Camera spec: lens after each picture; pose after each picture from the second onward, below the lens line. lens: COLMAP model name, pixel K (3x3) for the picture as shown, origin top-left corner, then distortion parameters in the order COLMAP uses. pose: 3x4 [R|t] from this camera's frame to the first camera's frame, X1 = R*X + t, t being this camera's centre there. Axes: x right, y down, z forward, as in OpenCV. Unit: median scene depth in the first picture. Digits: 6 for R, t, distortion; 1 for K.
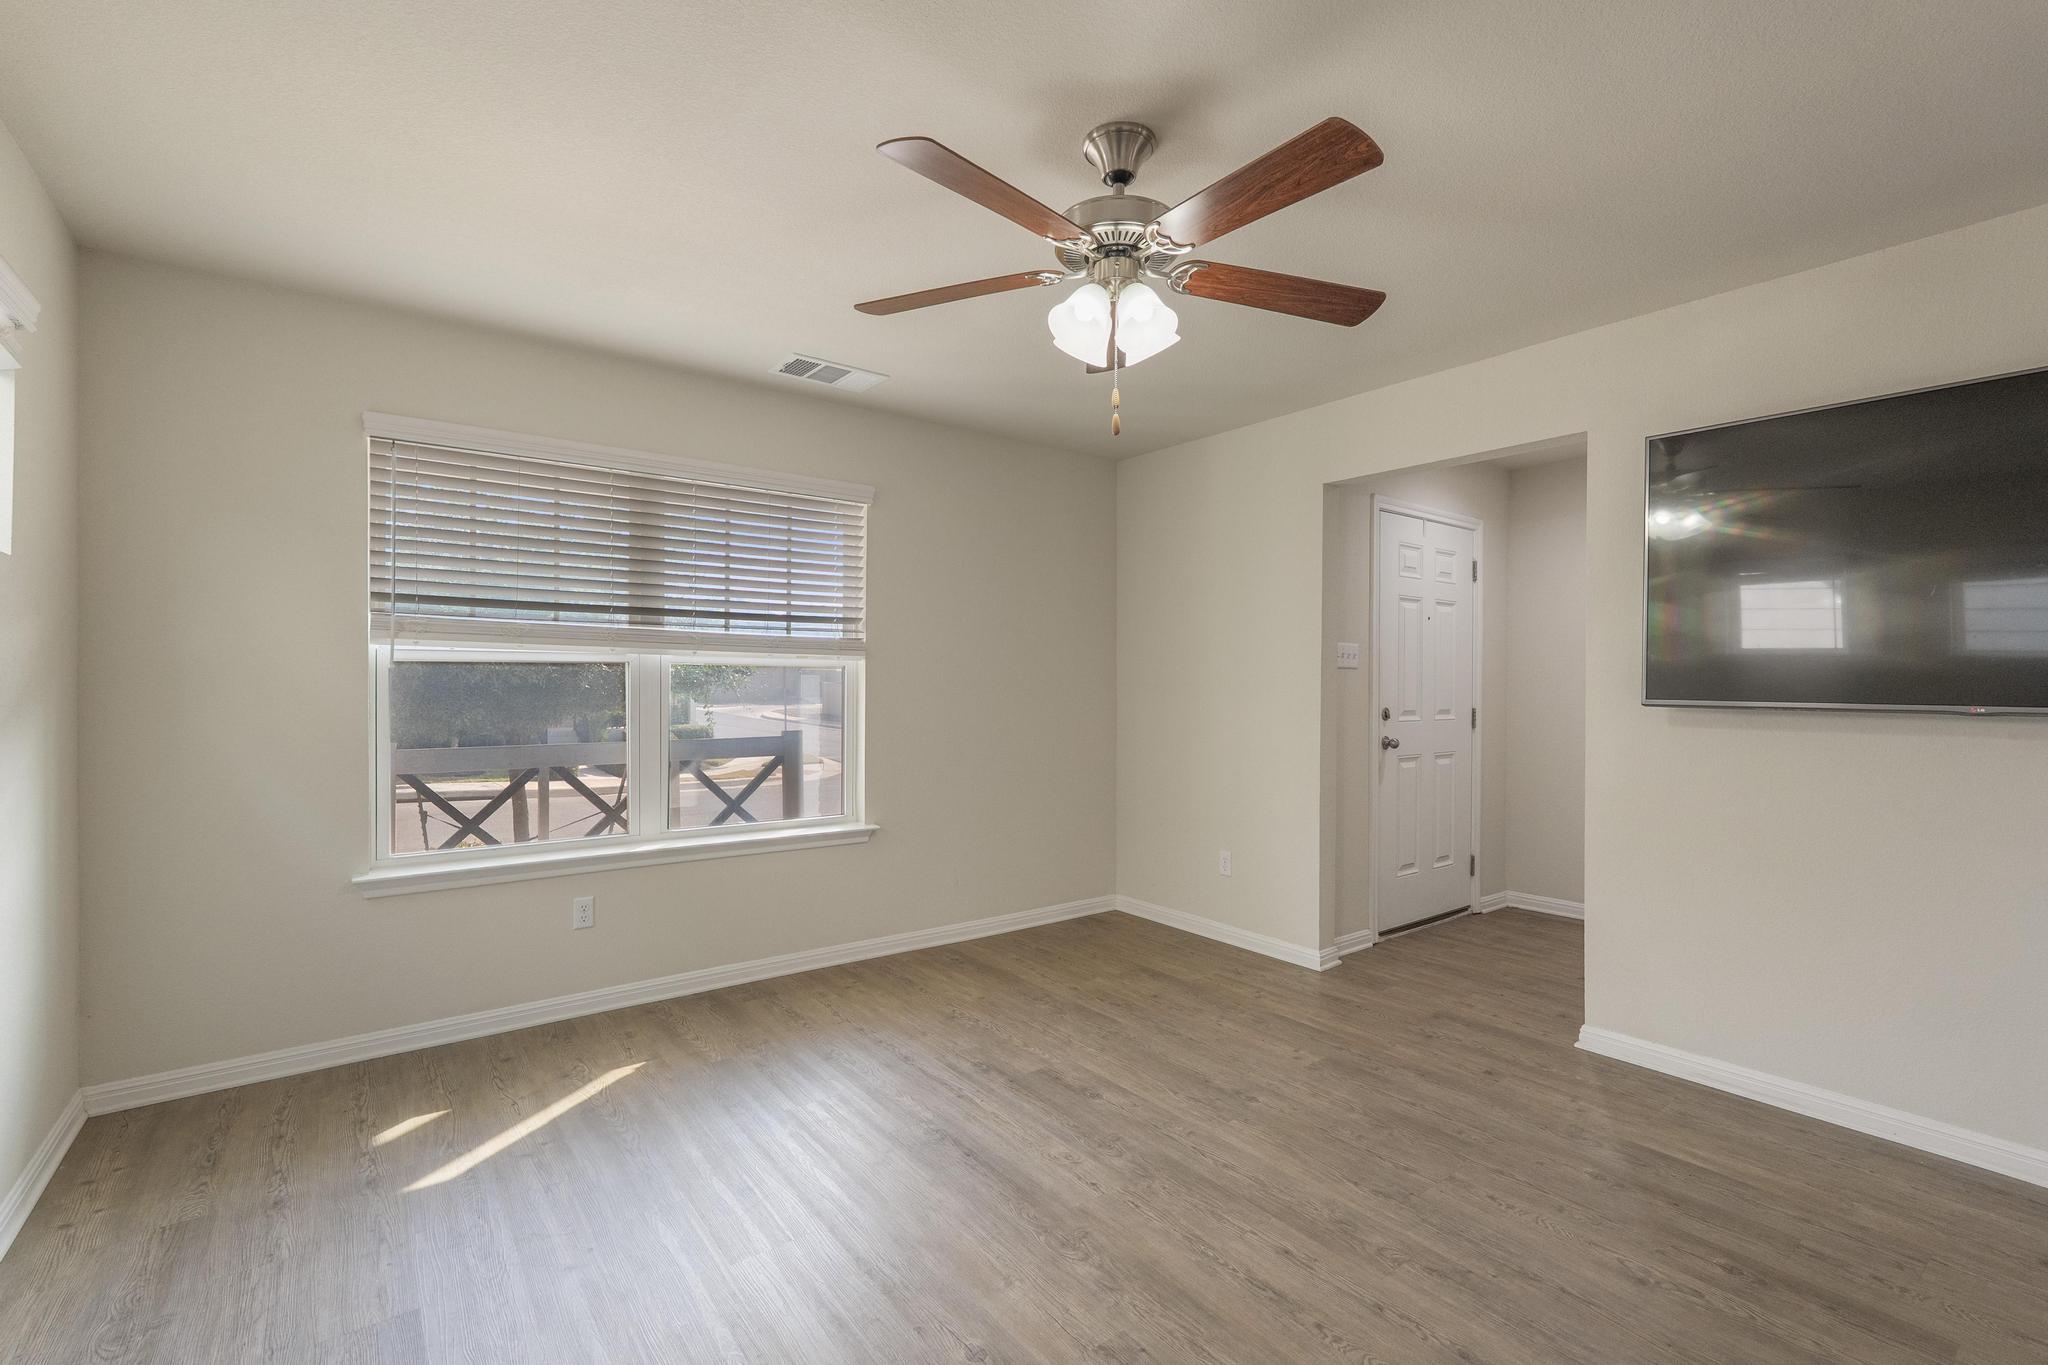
lens RADIAL K [[903.5, 0, 1023.4], [0, 903.5, 685.4], [0, 0, 1]] dist [-0.002638, -0.001209]
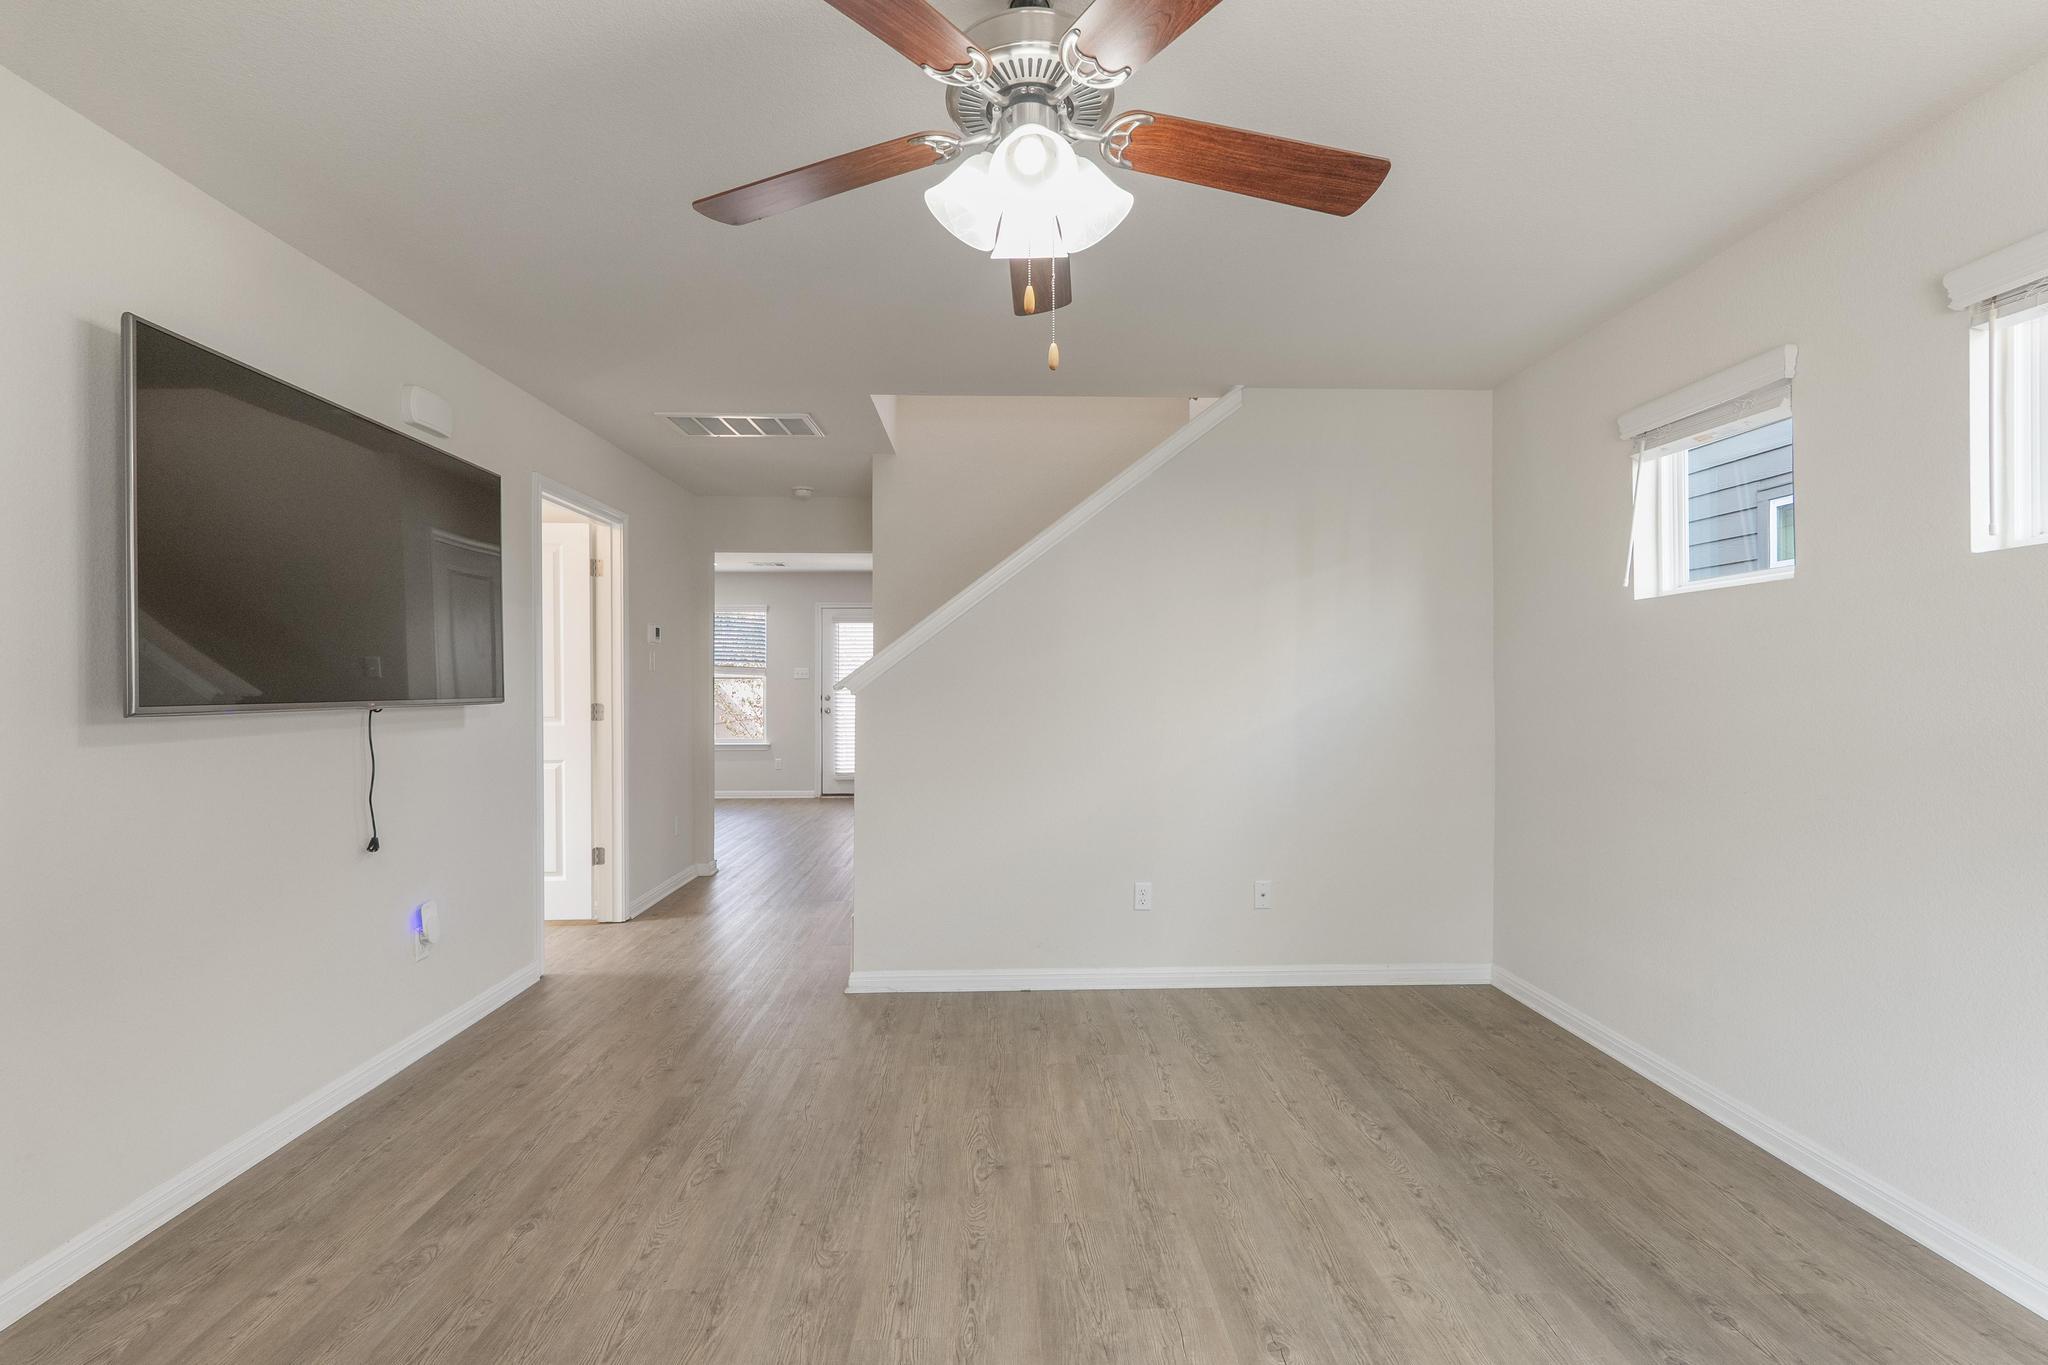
lens RADIAL K [[903.5, 0, 1023.4], [0, 903.5, 685.4], [0, 0, 1]] dist [-0.002638, -0.001209]
pose [[-0.818170, -0.007111, 0.574932, -0.333466], [-0.000959, 0.999939, 0.011003, -0.011658], [-0.574975, 0.008451, -0.818127, 1.677924]]
